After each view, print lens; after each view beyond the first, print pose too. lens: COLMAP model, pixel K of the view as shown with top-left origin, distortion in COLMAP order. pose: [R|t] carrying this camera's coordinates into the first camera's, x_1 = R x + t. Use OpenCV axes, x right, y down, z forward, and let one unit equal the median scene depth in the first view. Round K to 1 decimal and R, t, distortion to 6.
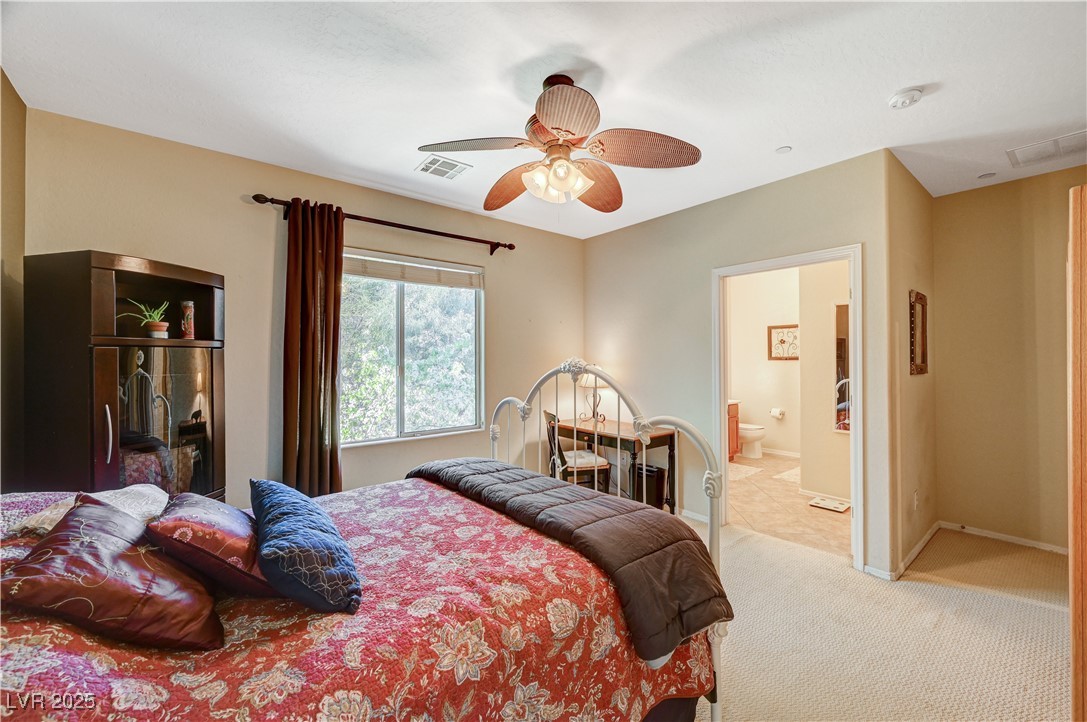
lens RADIAL K [[428.7, 0, 547.0], [0, 428.7, 361.4], [0, 0, 1]] dist [-0.005218, -0.000370]
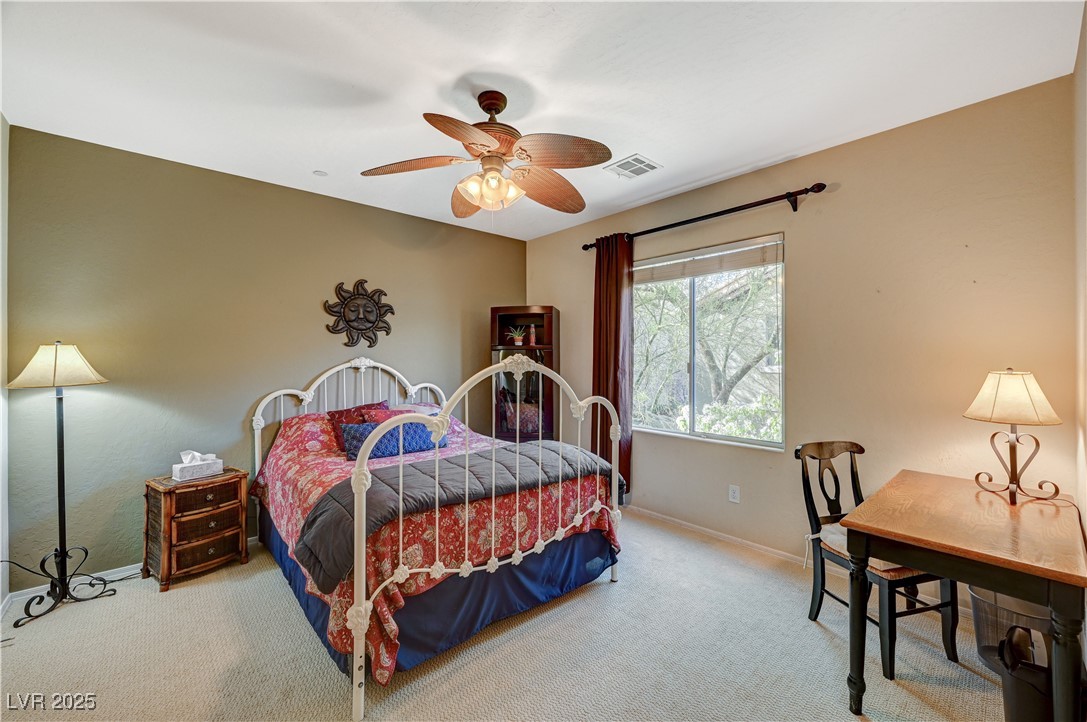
lens RADIAL K [[428.7, 0, 542.1], [0, 428.7, 358.6], [0, 0, 1]] dist [-0.005218, -0.000370]
pose [[0.061555, 0.005836, -0.998087, 0.684191], [-0.005196, 0.999971, 0.005527, -0.004993], [0.998090, 0.004845, 0.061584, 0.658749]]
